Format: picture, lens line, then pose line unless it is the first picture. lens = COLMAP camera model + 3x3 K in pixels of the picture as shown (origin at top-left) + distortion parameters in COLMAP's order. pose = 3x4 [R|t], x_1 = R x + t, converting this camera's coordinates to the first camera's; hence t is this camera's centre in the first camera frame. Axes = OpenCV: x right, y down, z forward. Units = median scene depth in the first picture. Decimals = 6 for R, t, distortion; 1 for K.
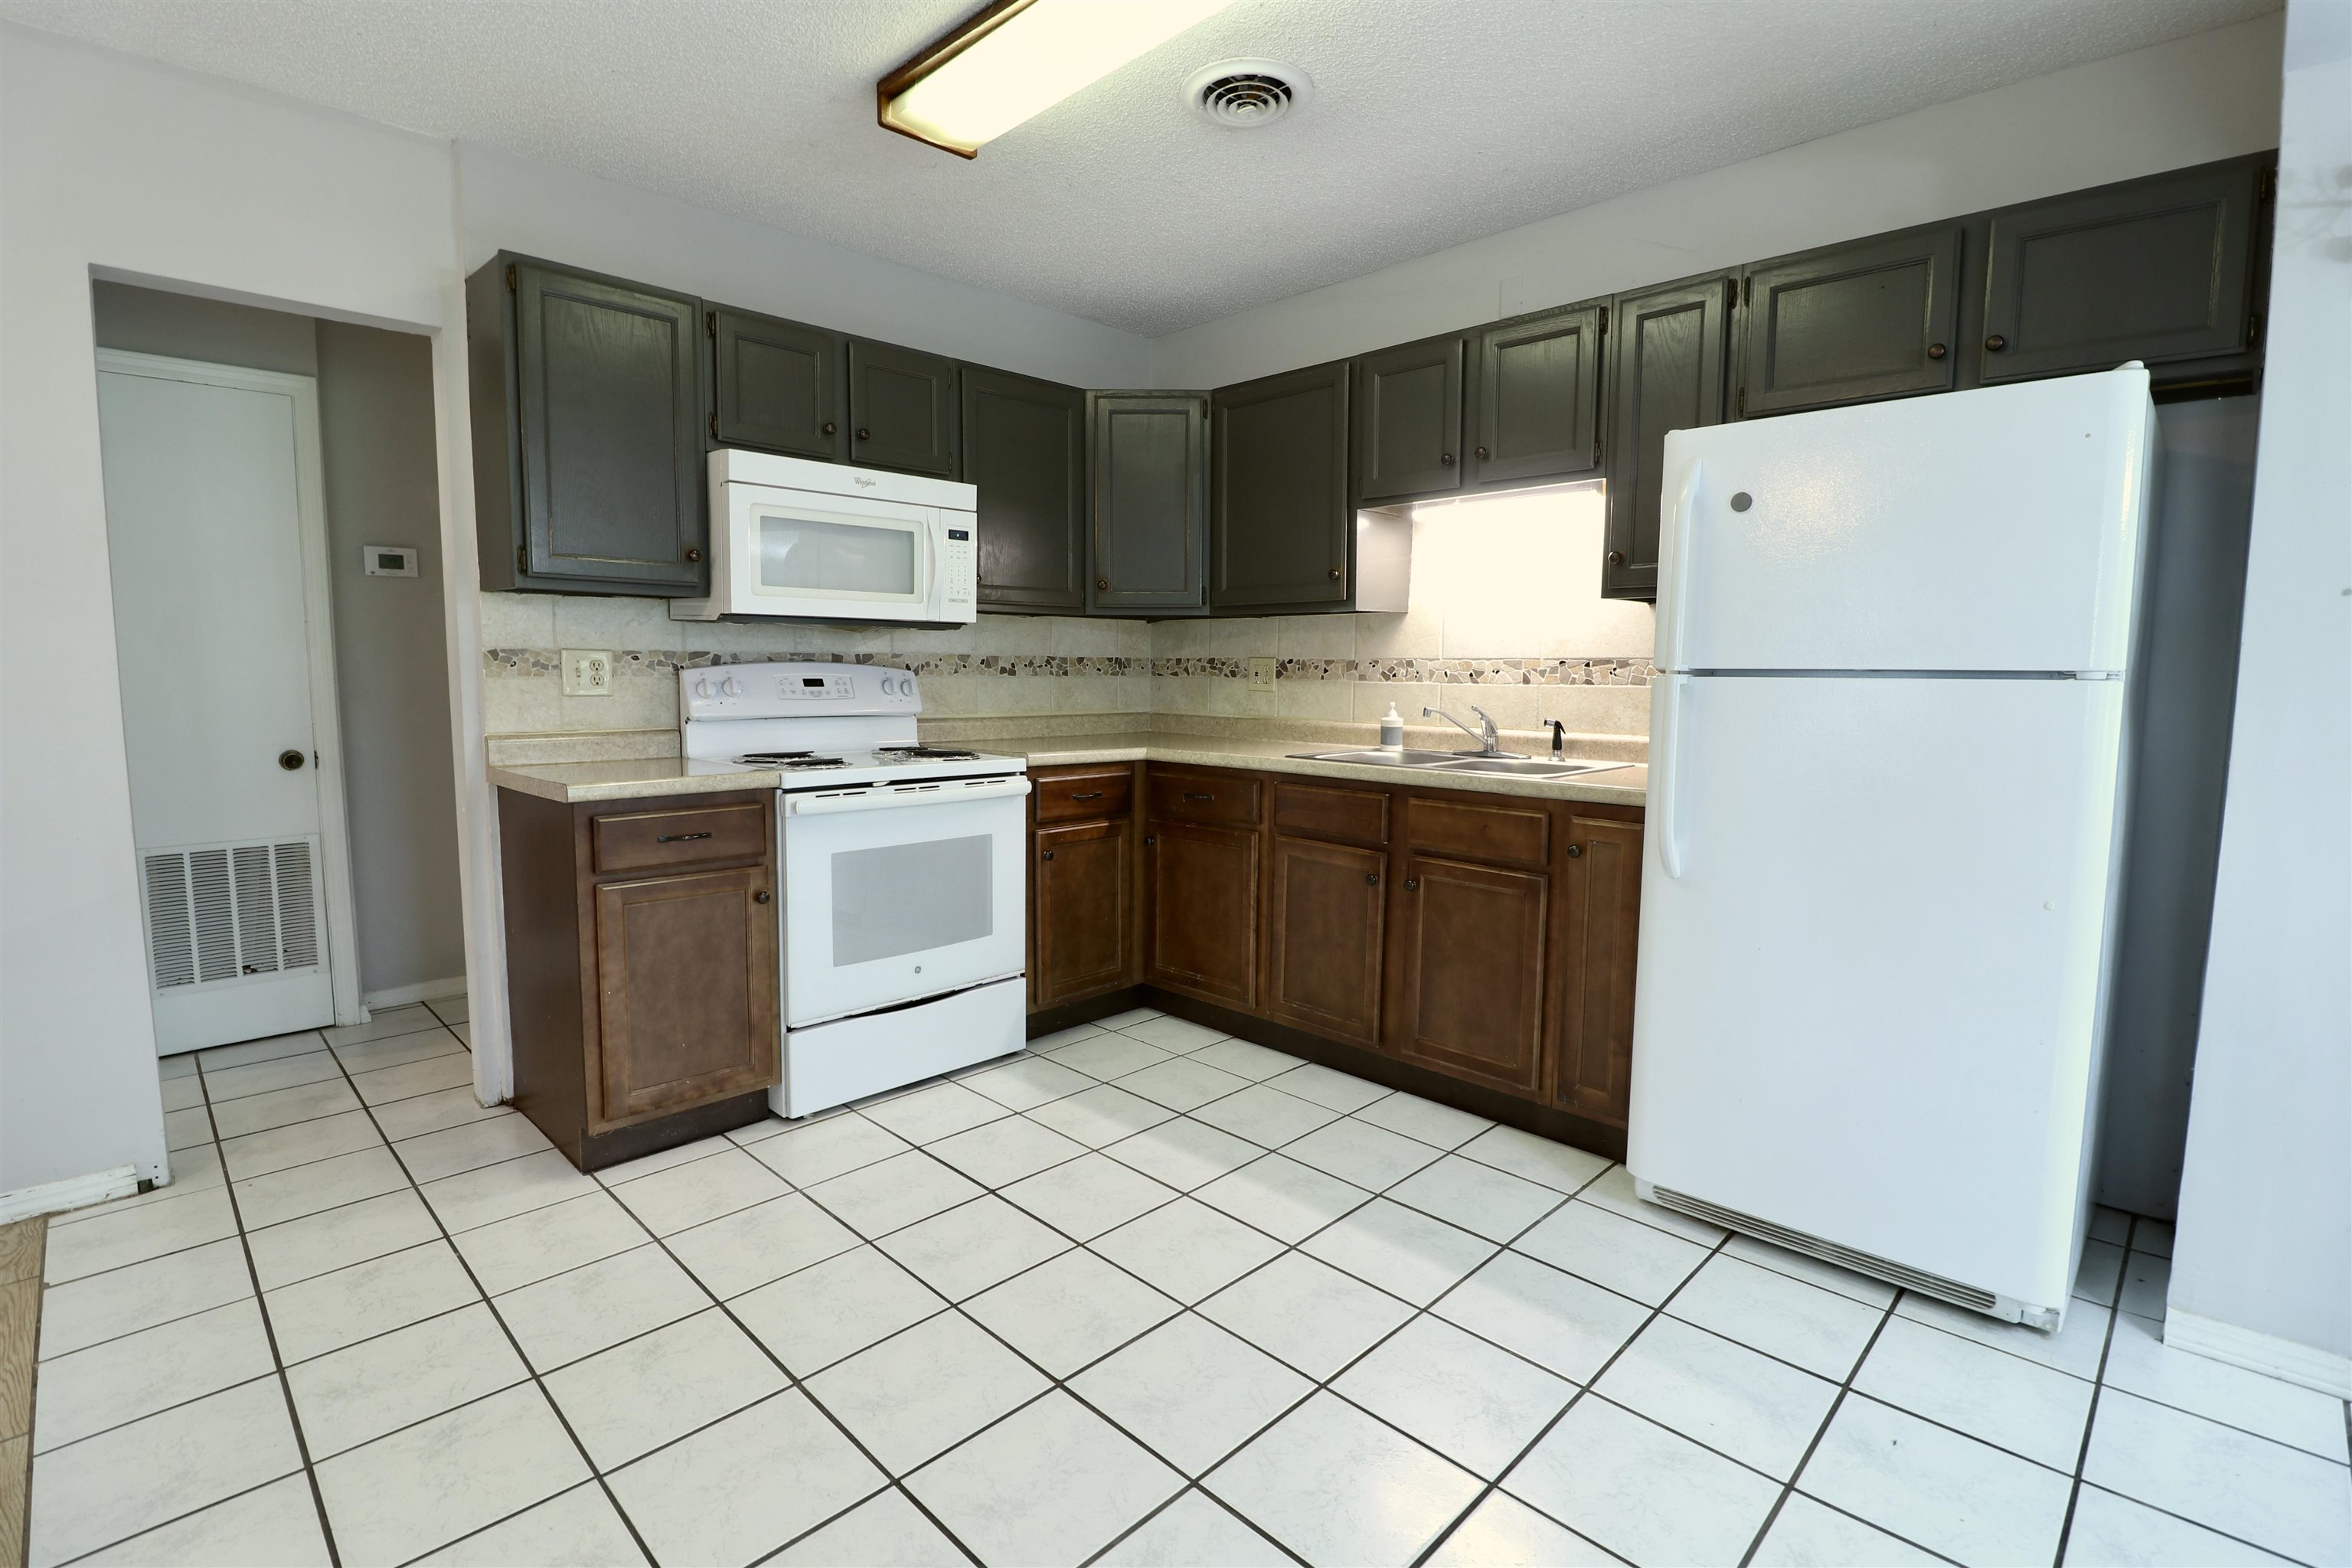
lens RADIAL K [[1080.6, 0, 1166.3], [0, 1080.6, 770.4], [0, 0, 1]] dist [-0.001740, -0.011331]
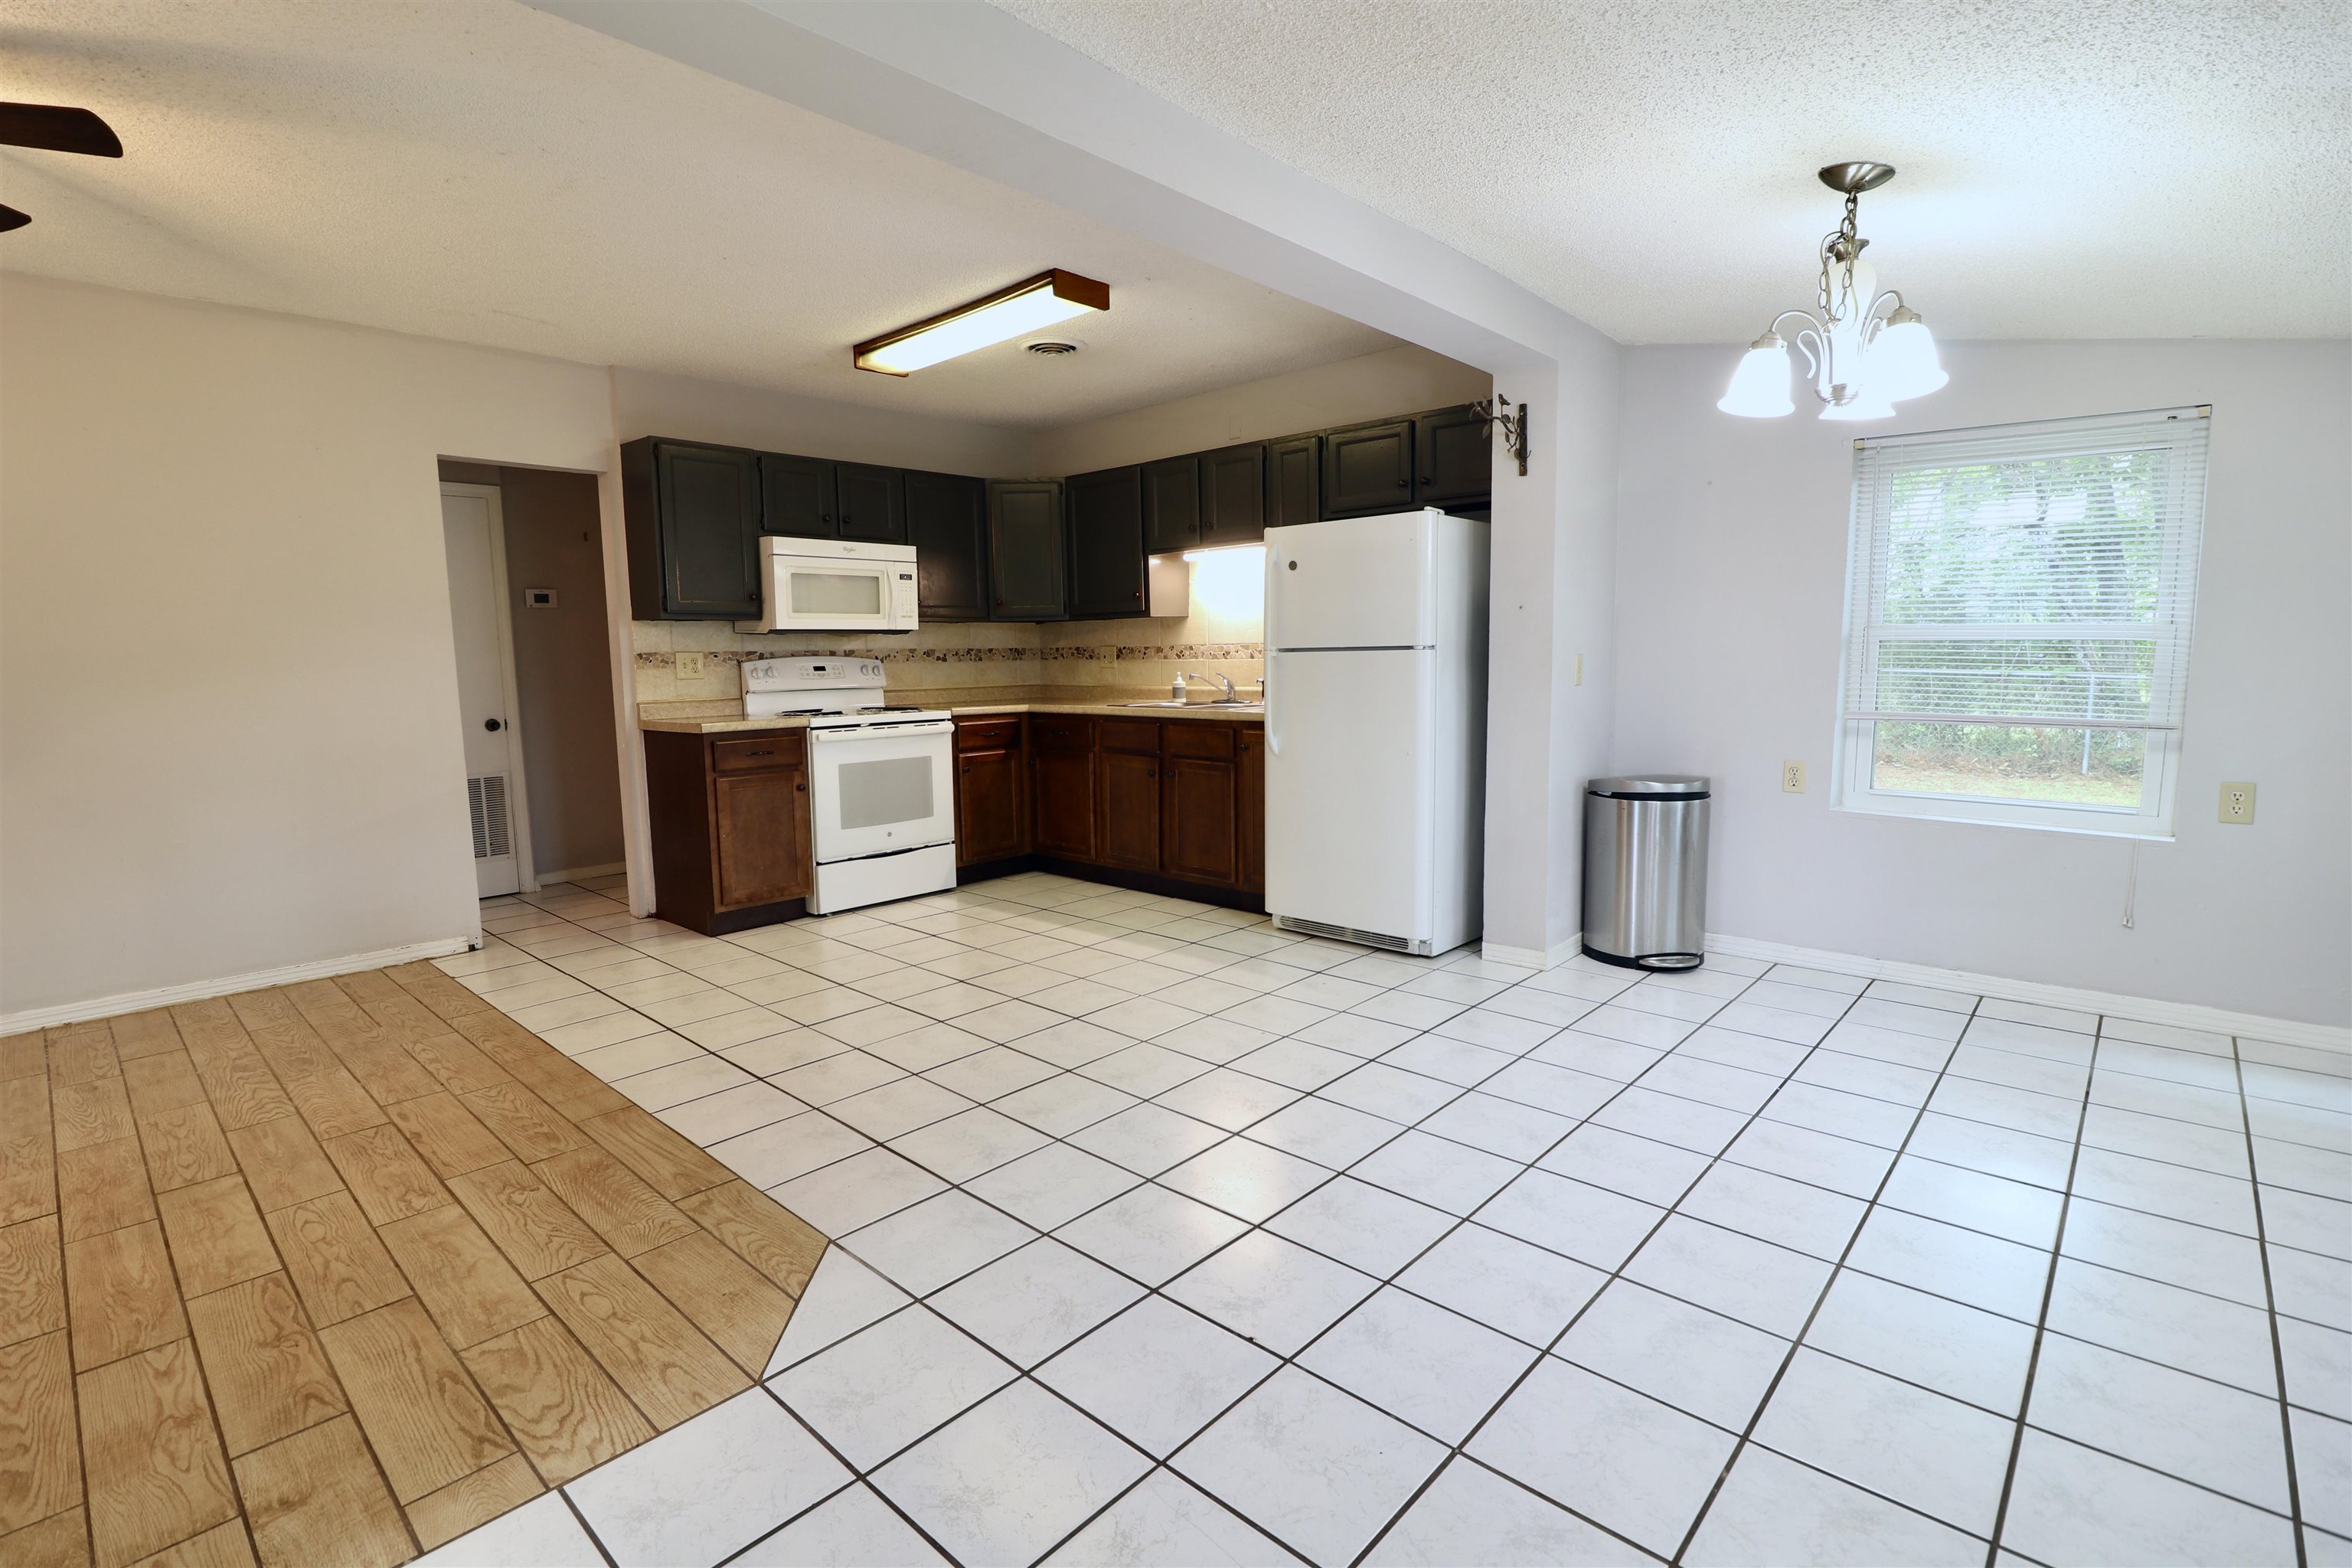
lens RADIAL K [[1080.6, 0, 1166.3], [0, 1080.6, 770.4], [0, 0, 1]] dist [-0.001740, -0.011331]
pose [[0.998997, -0.028044, 0.034921, 0.144829], [0.027569, 0.999522, 0.014011, 0.068210], [-0.035298, -0.013034, 0.999292, -0.694044]]
